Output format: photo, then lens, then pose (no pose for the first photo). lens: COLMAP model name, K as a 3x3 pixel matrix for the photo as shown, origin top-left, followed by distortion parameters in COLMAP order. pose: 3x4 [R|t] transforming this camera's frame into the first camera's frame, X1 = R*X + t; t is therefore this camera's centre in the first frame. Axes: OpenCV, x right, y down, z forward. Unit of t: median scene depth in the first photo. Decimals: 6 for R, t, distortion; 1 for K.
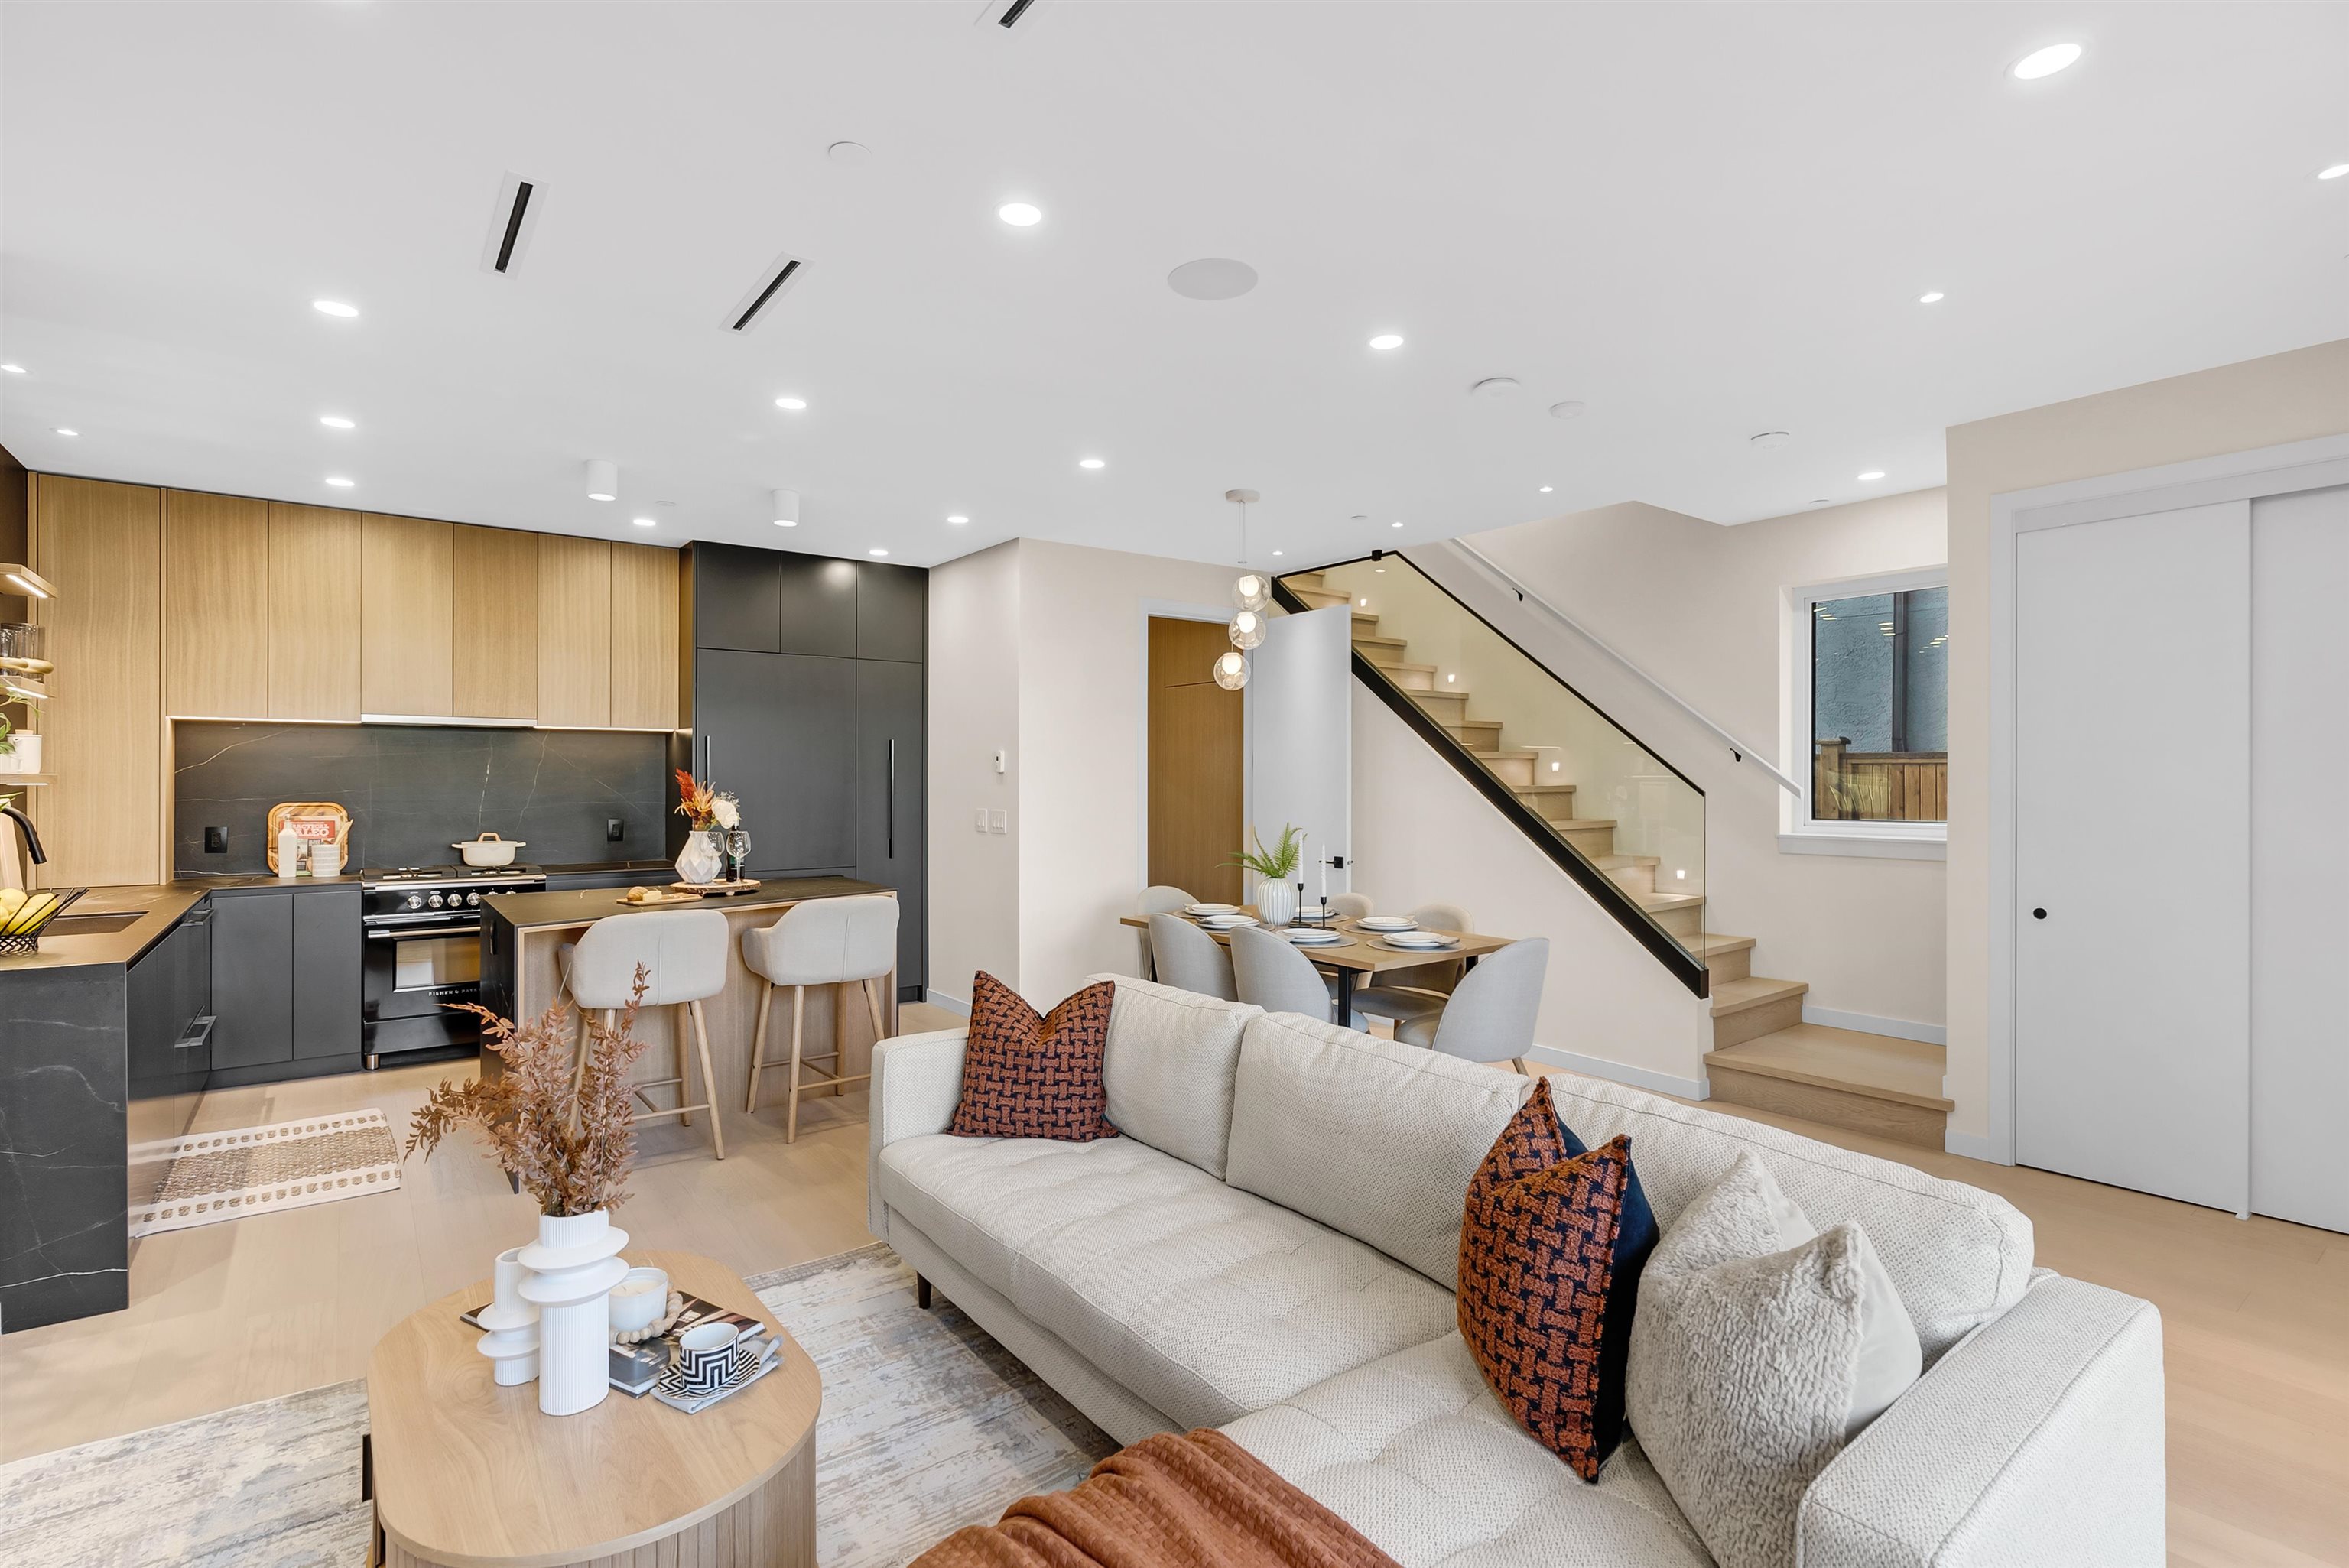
lens RADIAL K [[1046.0, 0, 1239.1], [0, 1046.0, 782.1], [0, 0, 1]] dist [-0.003989, -0.000340]
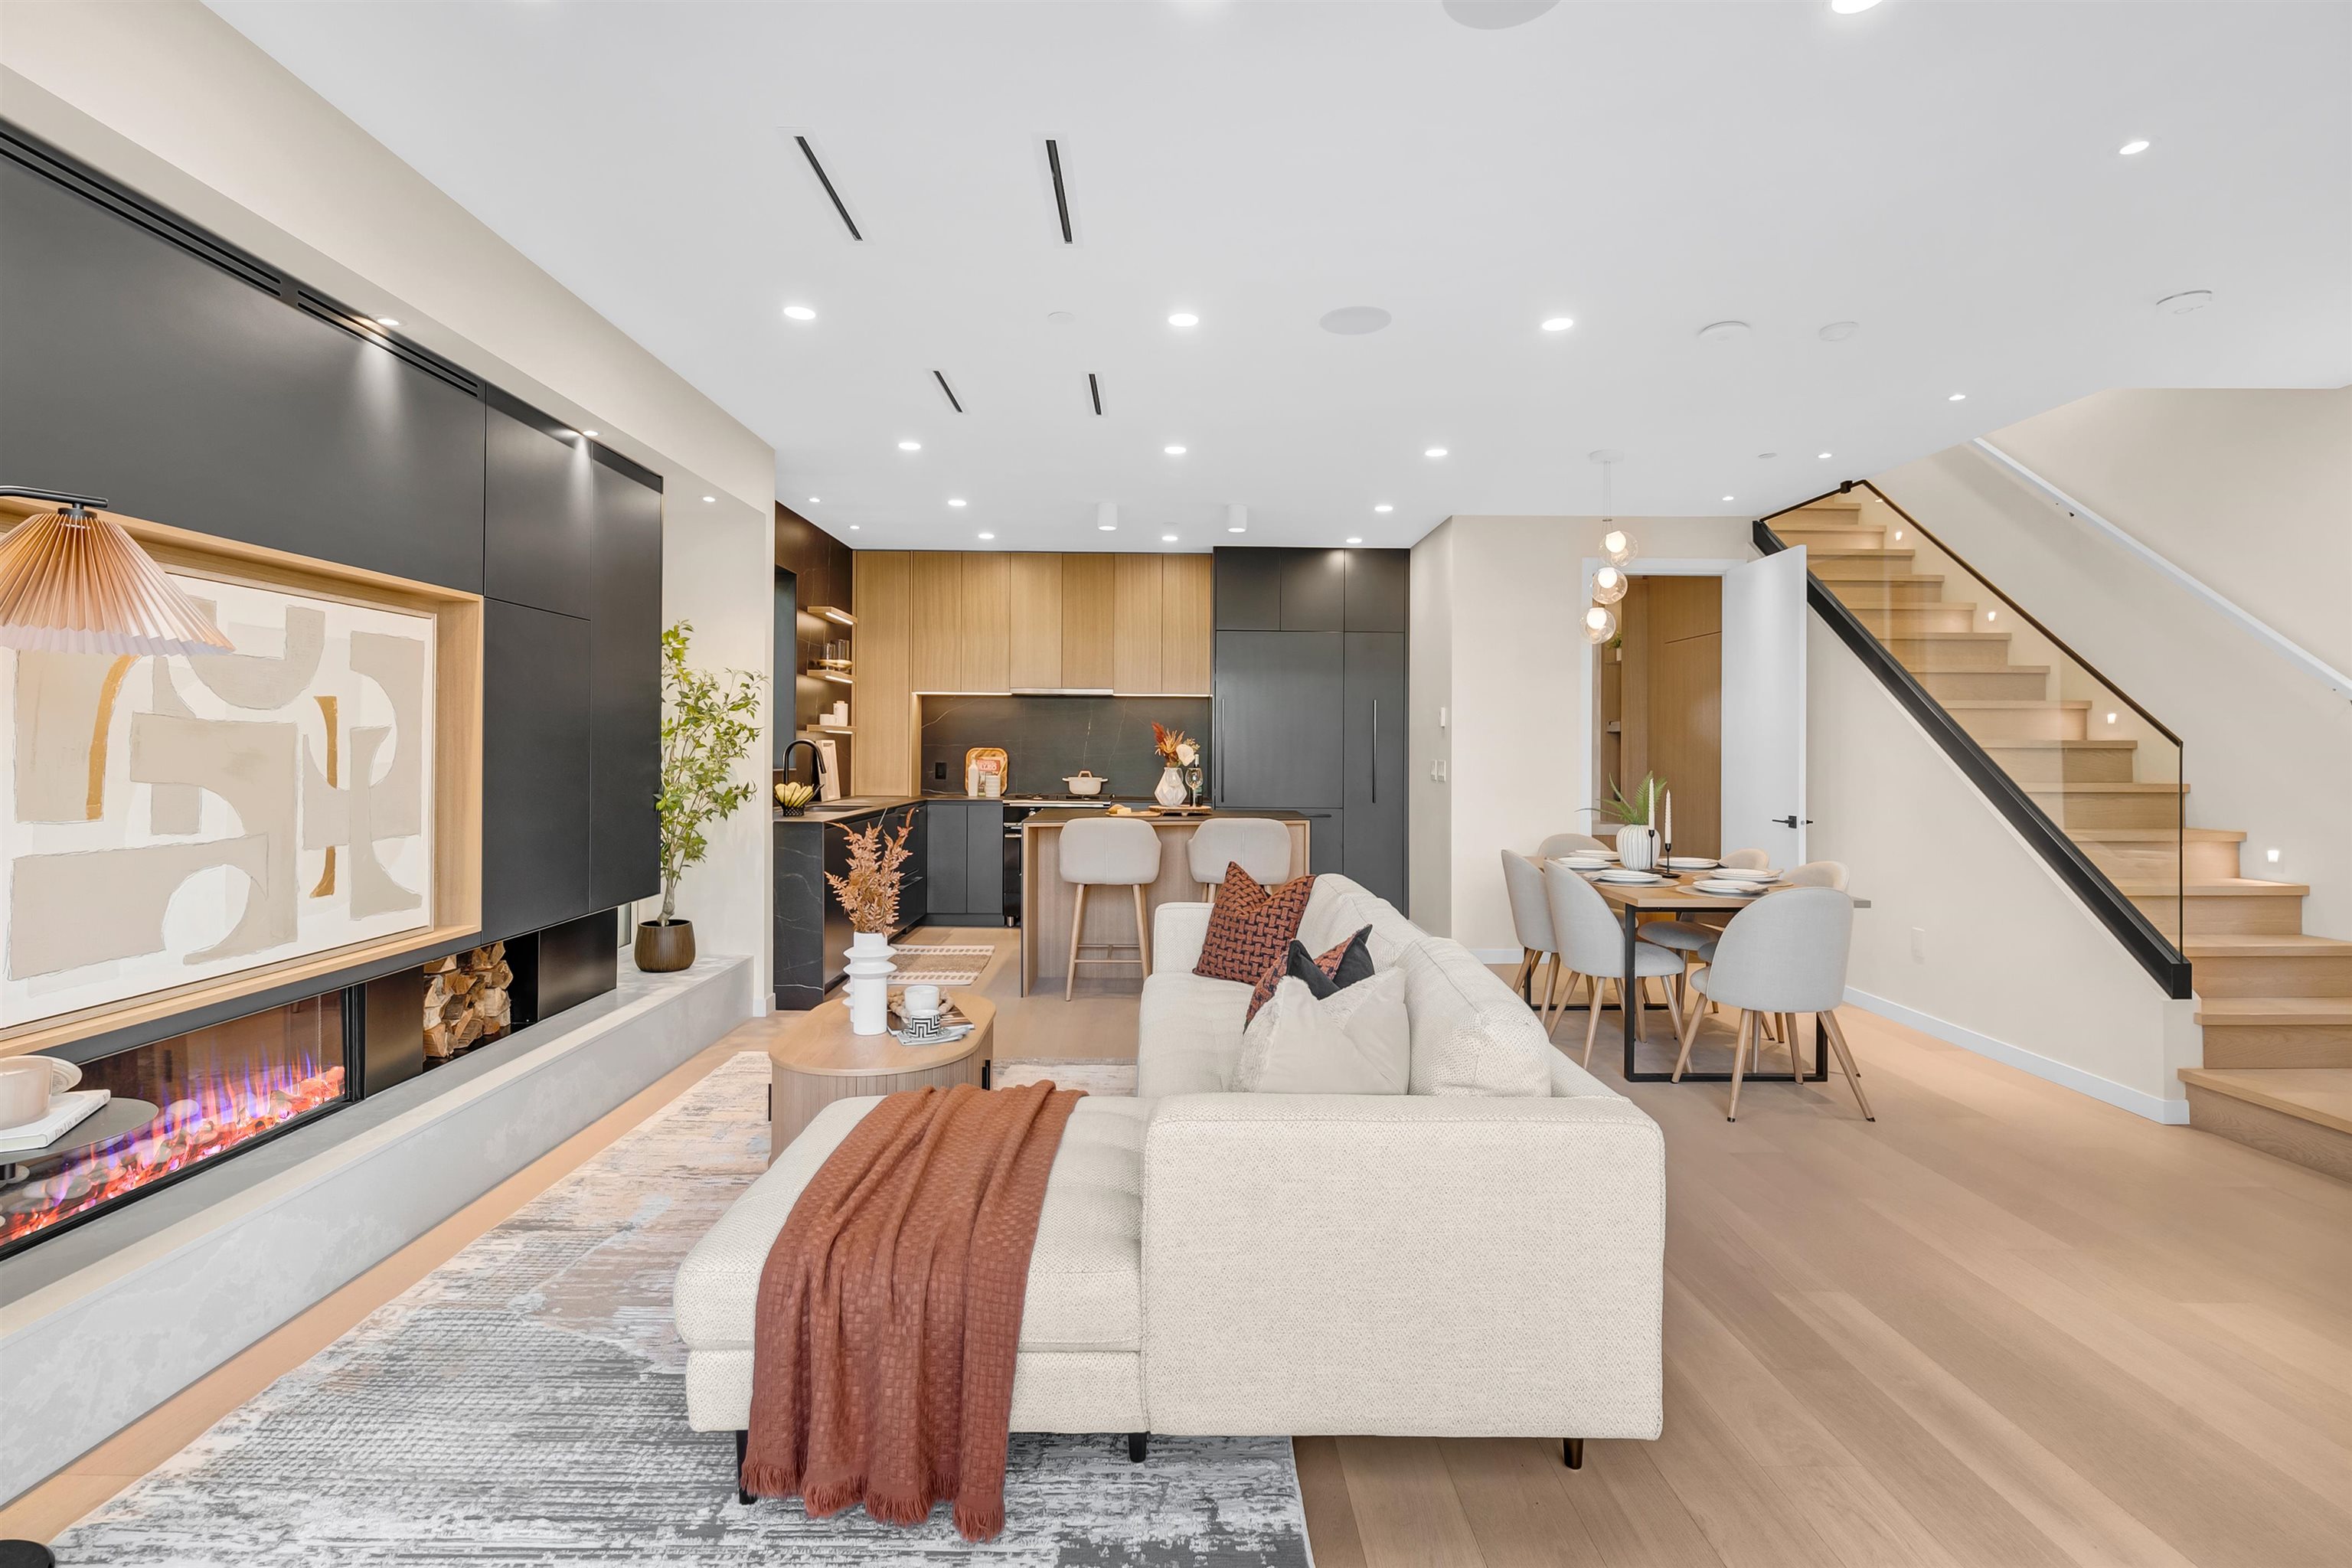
lens RADIAL K [[1107.0, 0, 1306.8], [0, 1107.0, 754.3], [0, 0, 1]] dist [0.000001, -0.000091]
pose [[0.834785, 0.005808, -0.550546, 0.385768], [-0.005989, 0.999981, 0.001468, 0.024333], [0.550544, 0.002071, 0.834803, -0.087962]]
